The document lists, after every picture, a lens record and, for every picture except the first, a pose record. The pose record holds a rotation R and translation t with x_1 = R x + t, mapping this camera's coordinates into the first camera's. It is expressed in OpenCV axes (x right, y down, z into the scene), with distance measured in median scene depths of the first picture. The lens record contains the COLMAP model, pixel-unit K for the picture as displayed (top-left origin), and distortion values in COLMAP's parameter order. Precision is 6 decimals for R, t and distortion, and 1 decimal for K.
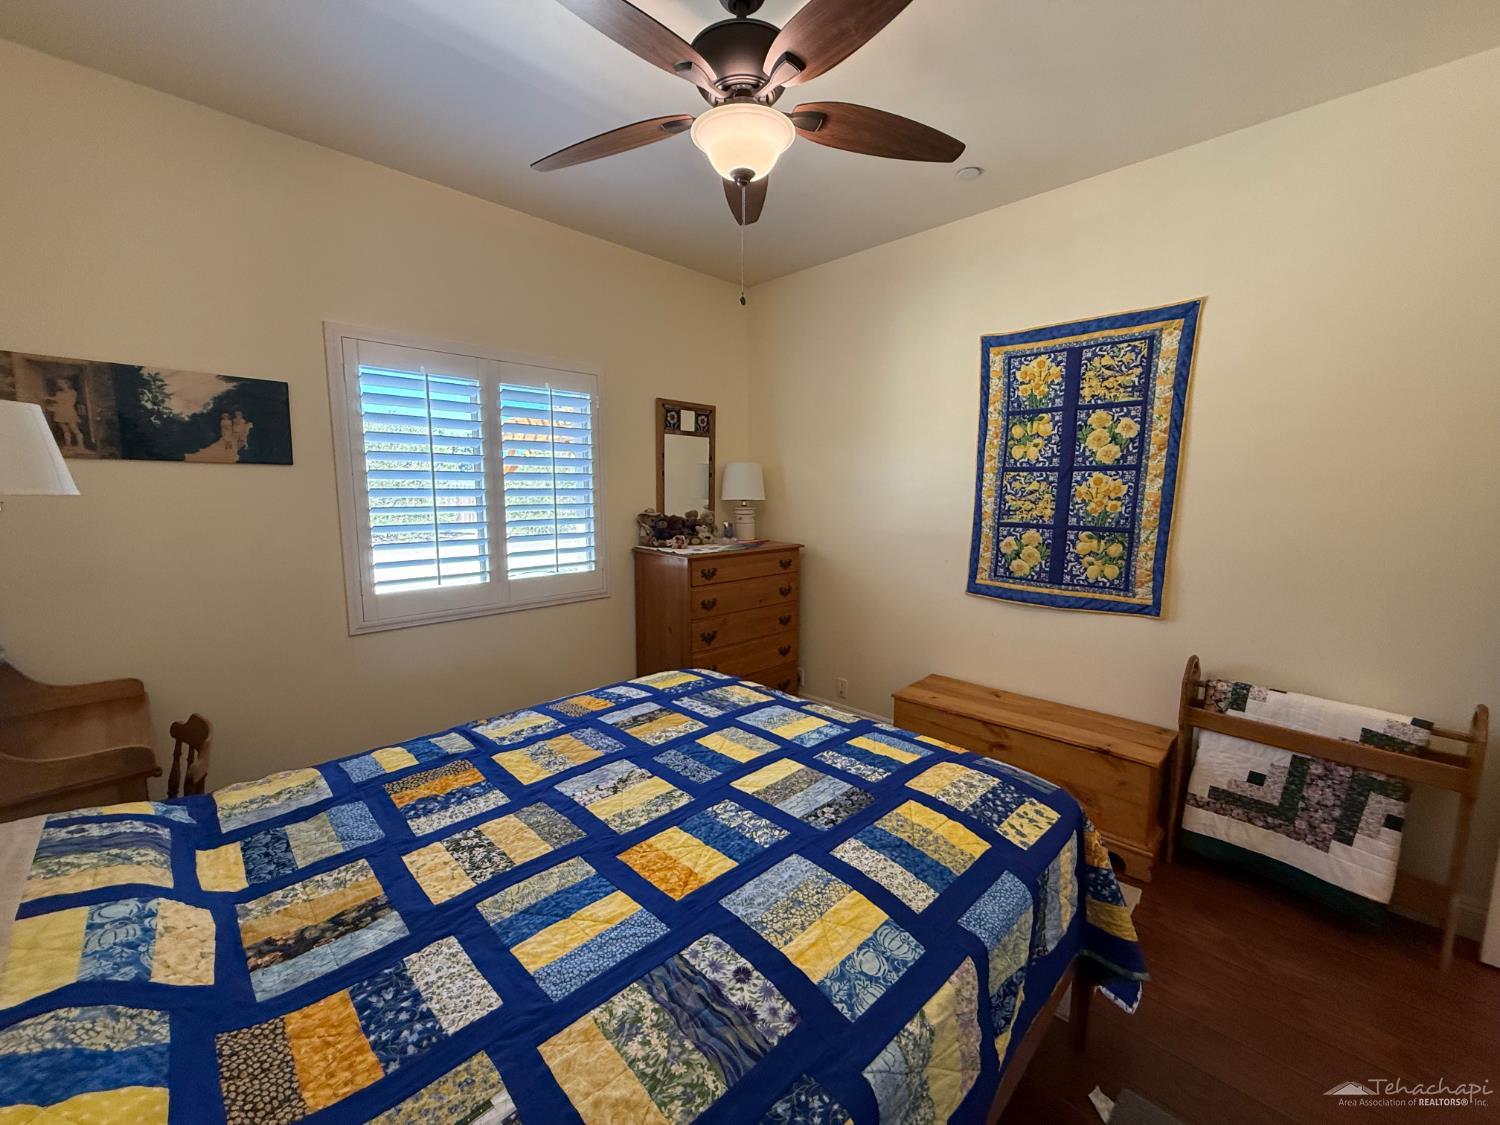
lens RADIAL K [[600.3, 0, 745.1], [0, 600.3, 561.2], [0, 0, 1]] dist [-0.000353, 0.000091]
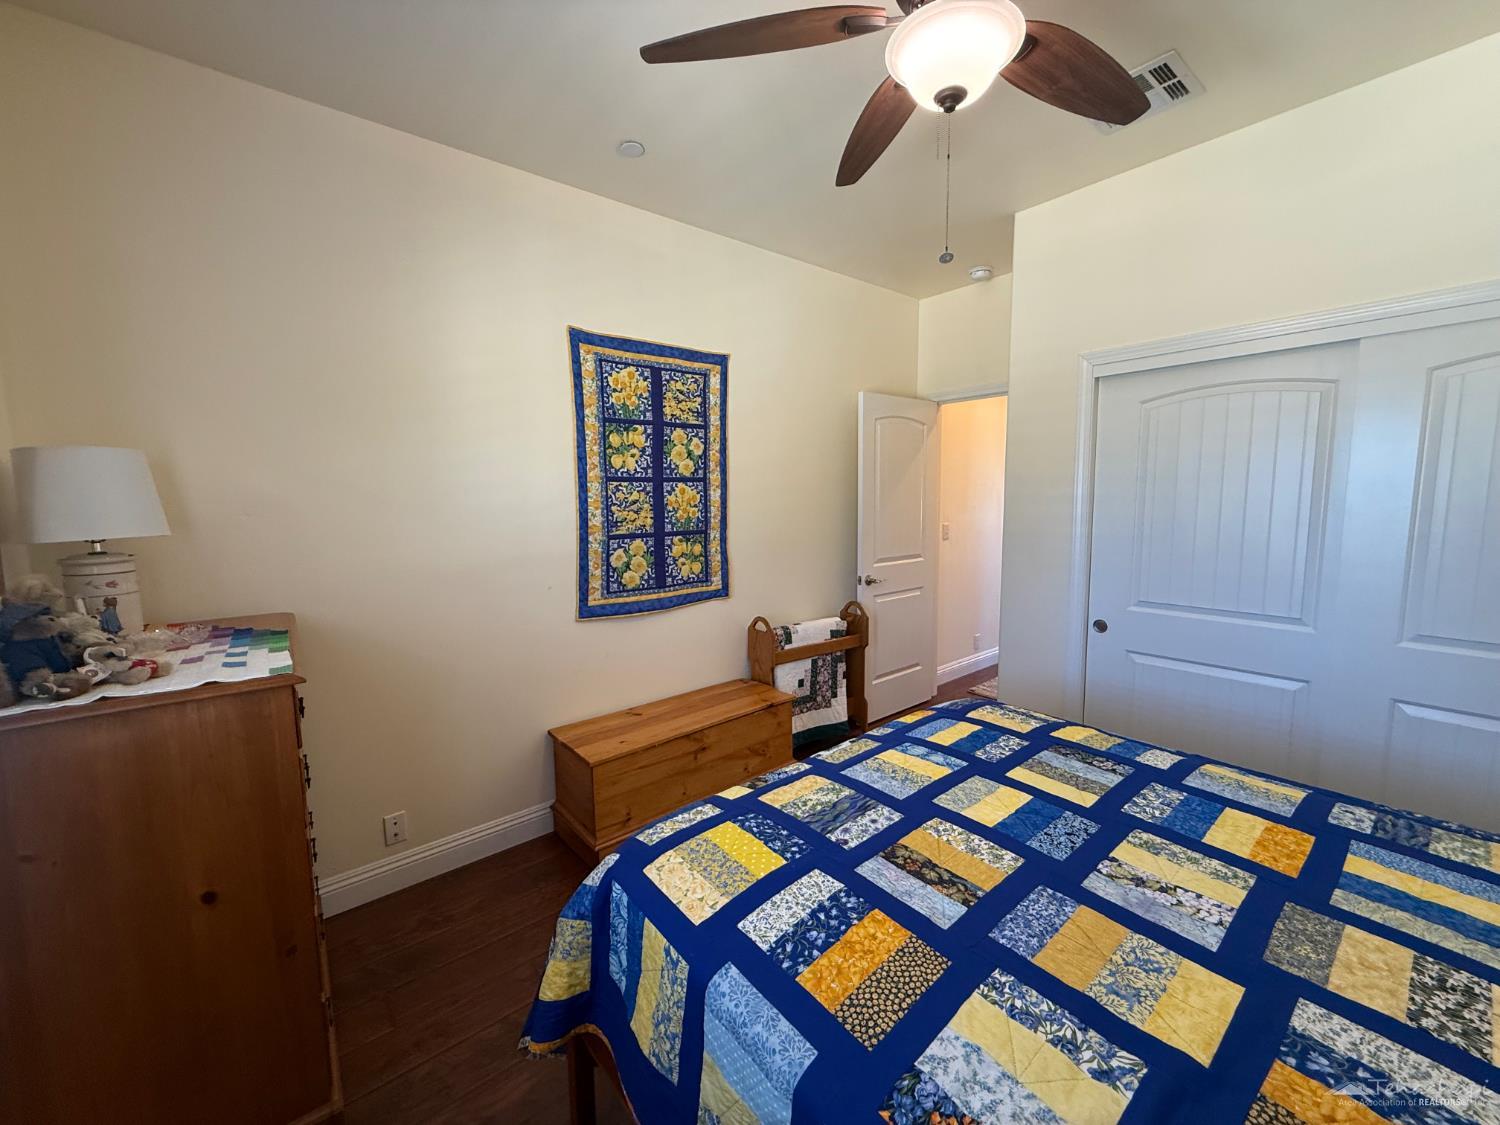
lens RADIAL K [[600.3, 0, 745.1], [0, 600.3, 561.2], [0, 0, 1]] dist [-0.000353, 0.000091]
pose [[0.103406, -0.112894, 0.988212, -0.546206], [0.140306, 0.985259, 0.097875, -0.098328], [-0.984694, 0.128531, 0.117721, 0.776772]]
